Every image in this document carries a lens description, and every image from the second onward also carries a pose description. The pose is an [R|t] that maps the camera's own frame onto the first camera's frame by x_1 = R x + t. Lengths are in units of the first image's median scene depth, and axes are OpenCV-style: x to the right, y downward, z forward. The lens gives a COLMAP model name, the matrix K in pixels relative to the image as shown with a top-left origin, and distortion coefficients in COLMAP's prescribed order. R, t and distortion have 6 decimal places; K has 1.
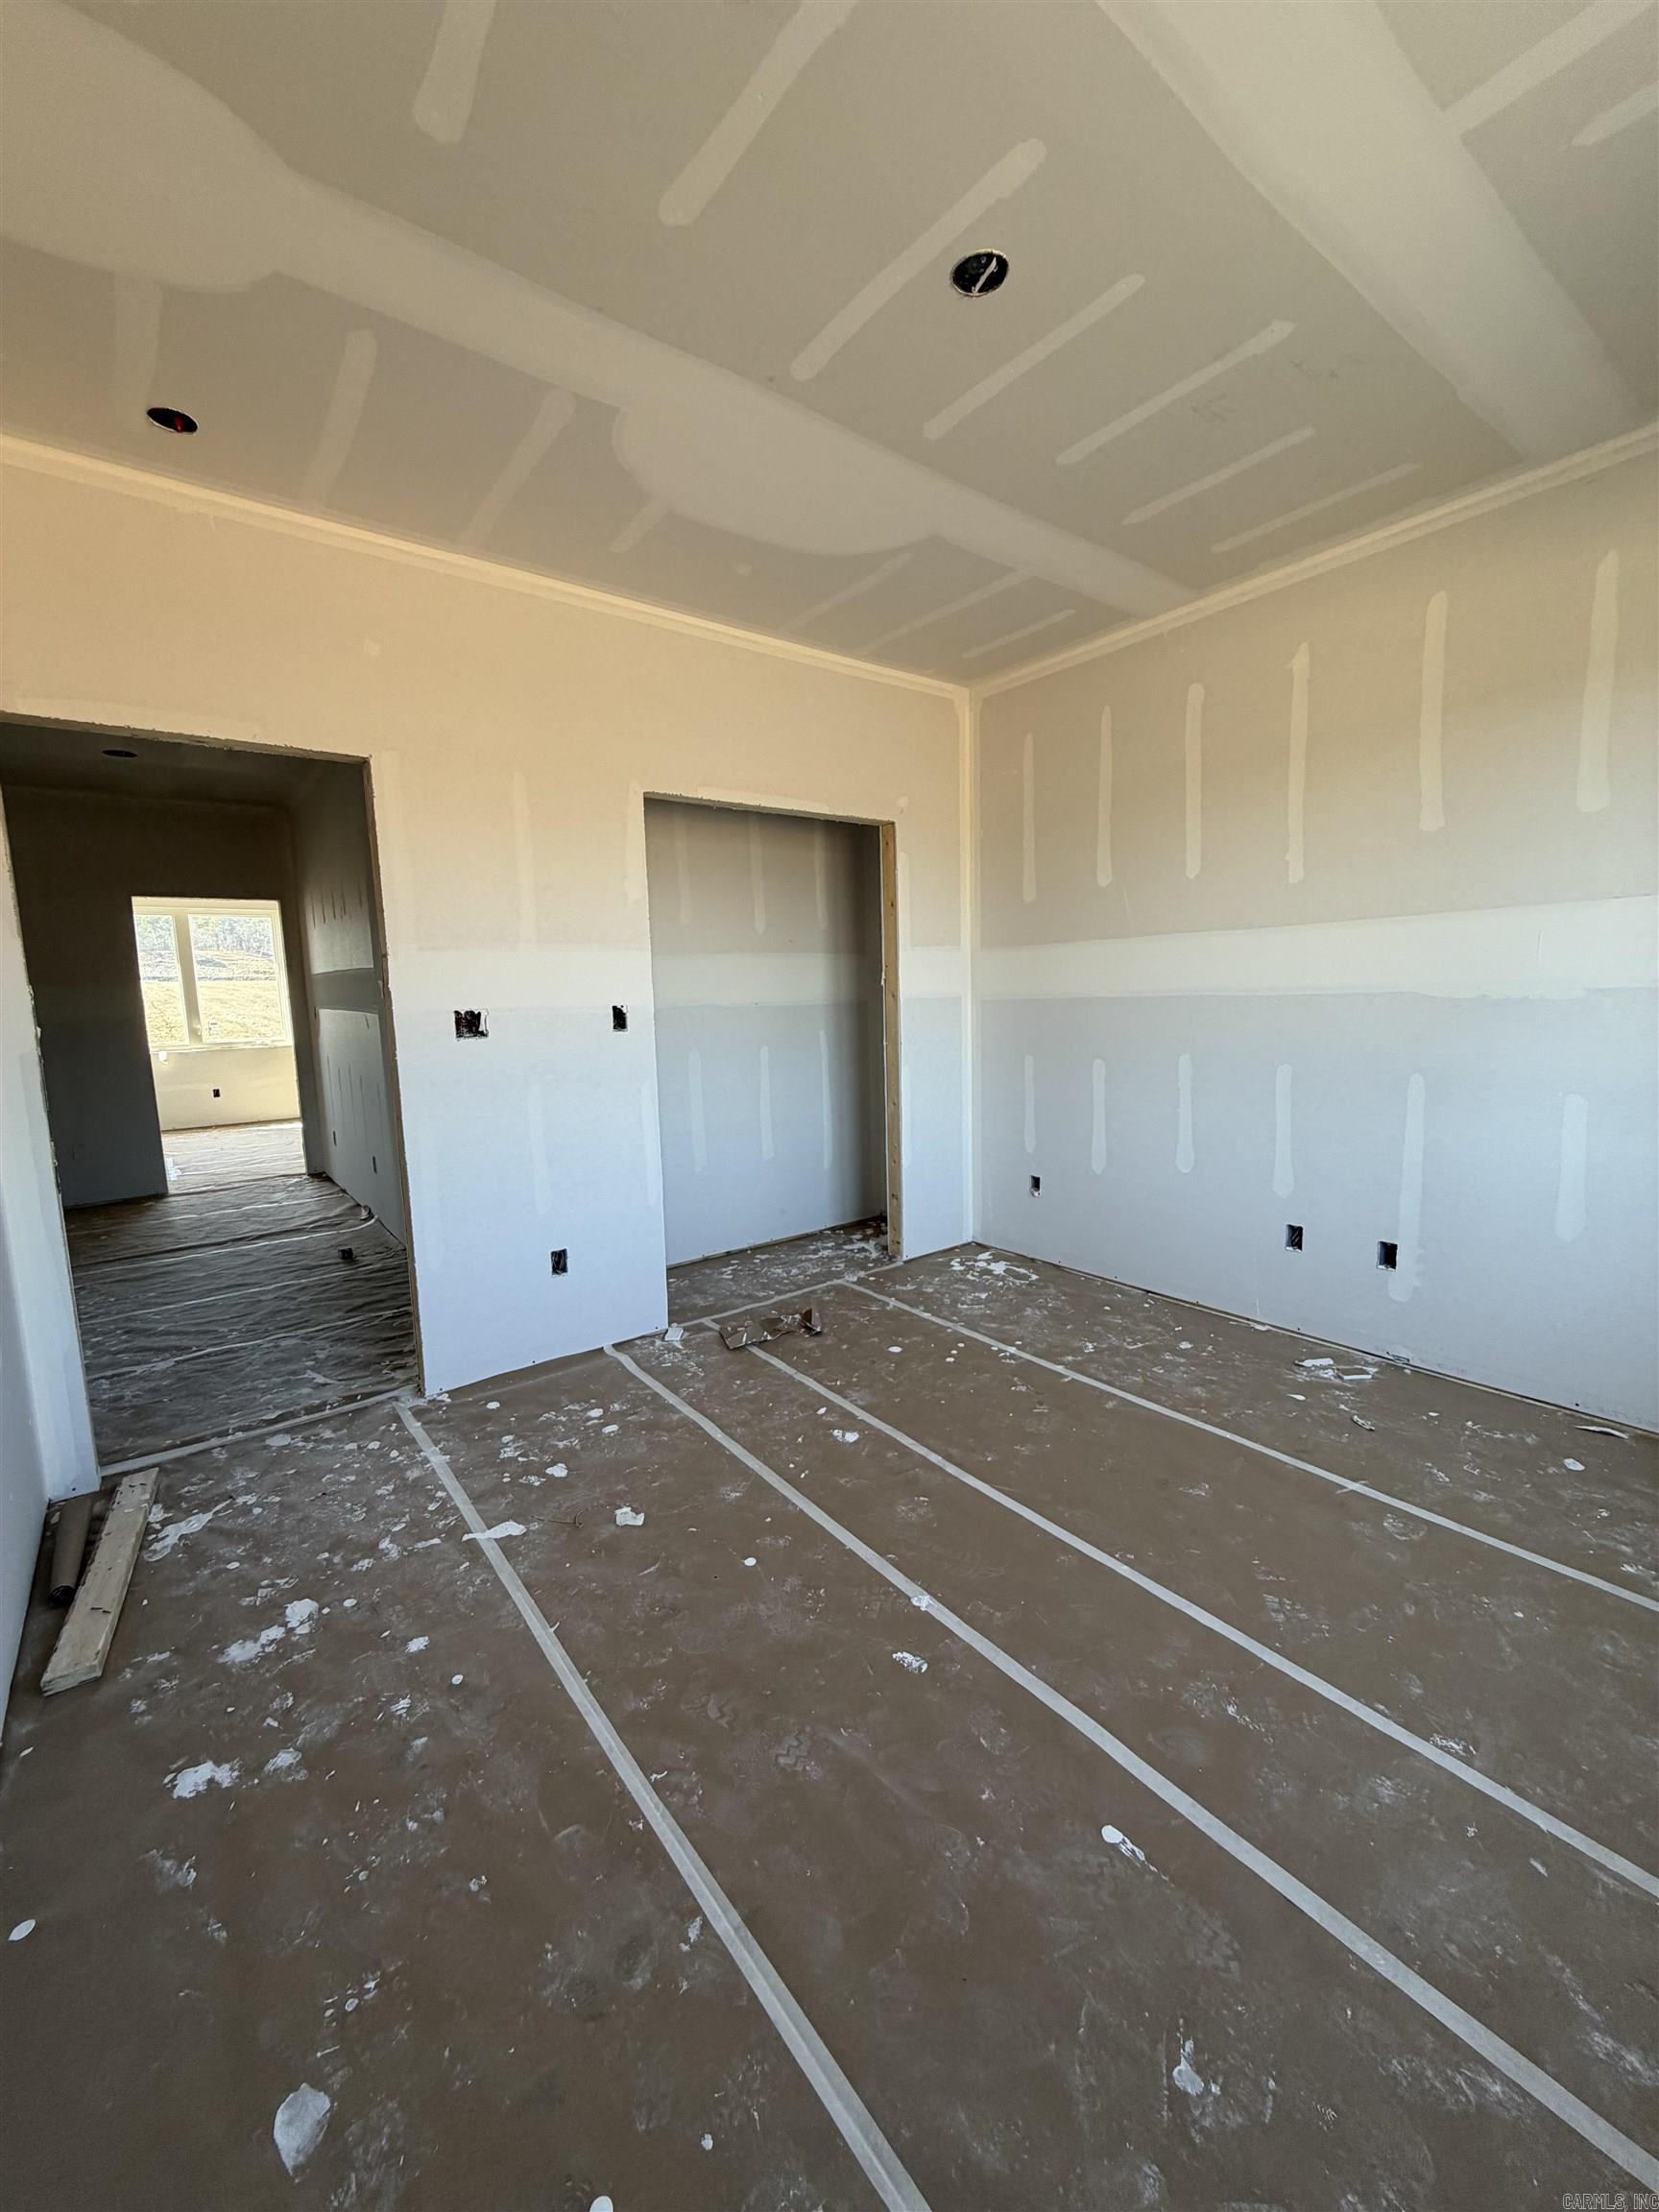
lens RADIAL K [[880.5, 0, 827.8], [0, 880.5, 1101.2], [0, 0, 1]] dist [-0.000421, 0.000090]
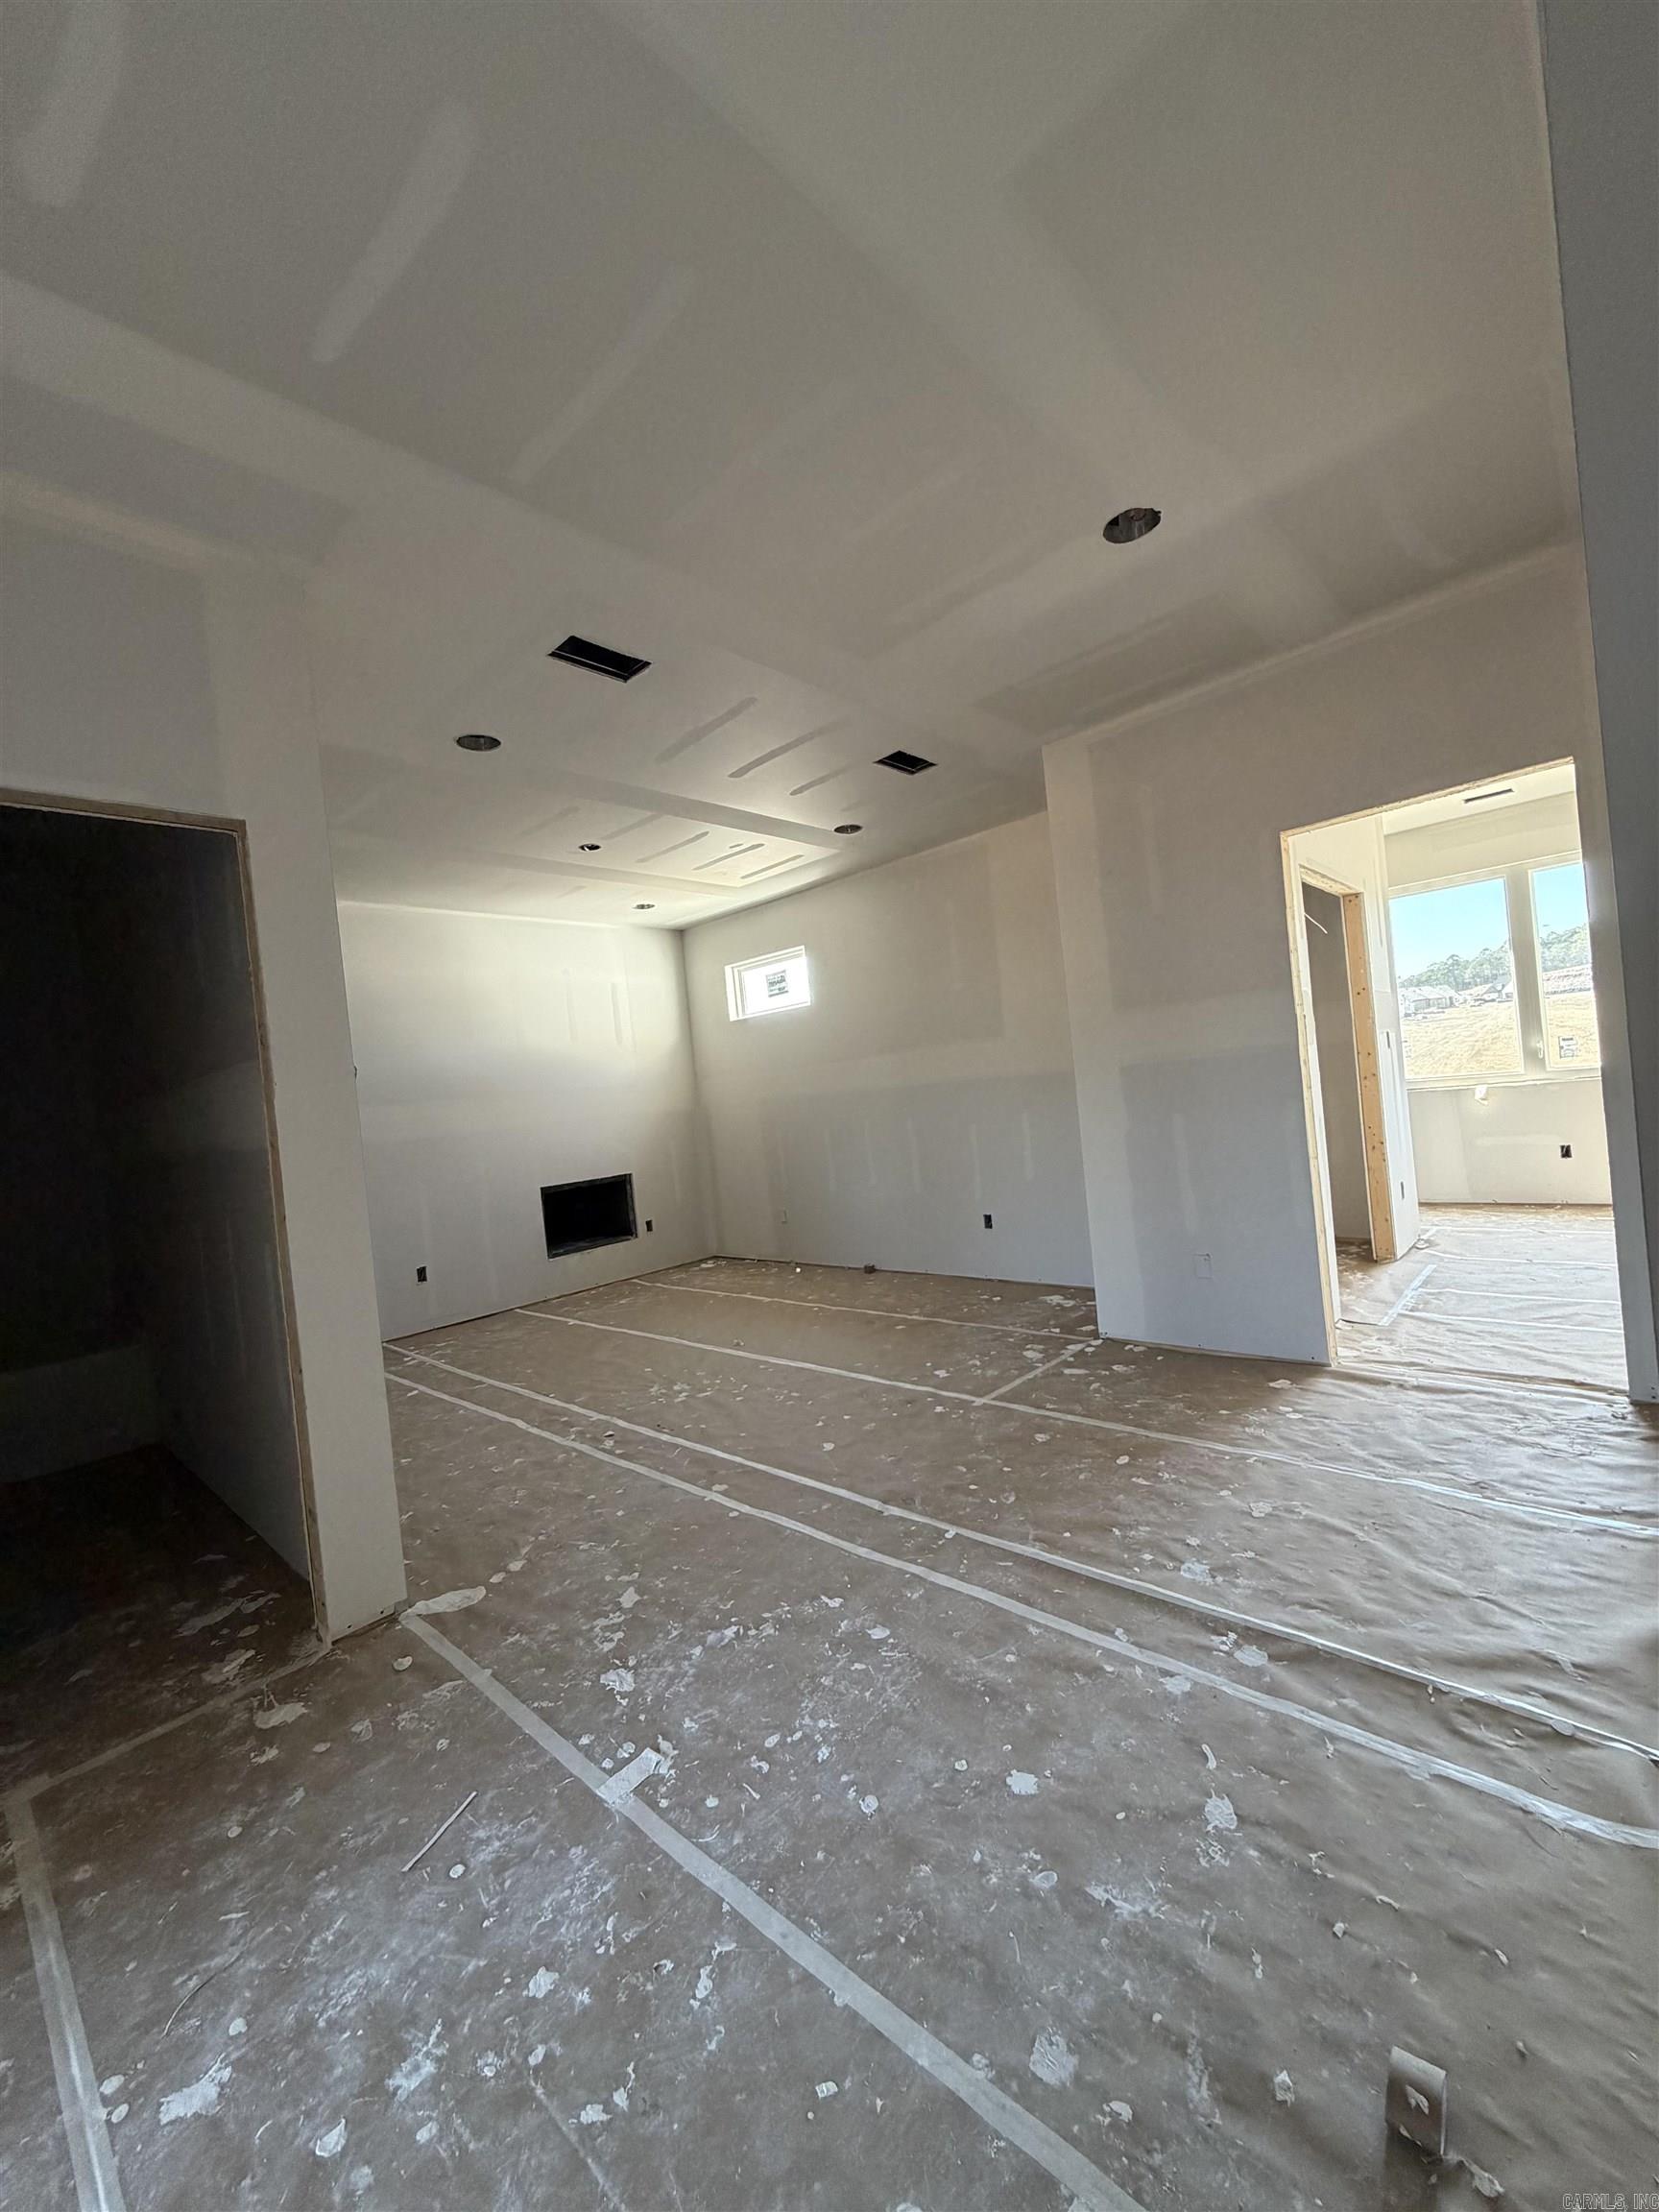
lens RADIAL K [[880.5, 0, 827.8], [0, 880.5, 1101.2], [0, 0, 1]] dist [-0.000421, 0.000090]
pose [[0.166066, 0.019348, -0.985925, -0.175757], [-0.032663, 0.999367, 0.014110, -0.036811], [0.985573, 0.029860, 0.166593, 0.392771]]
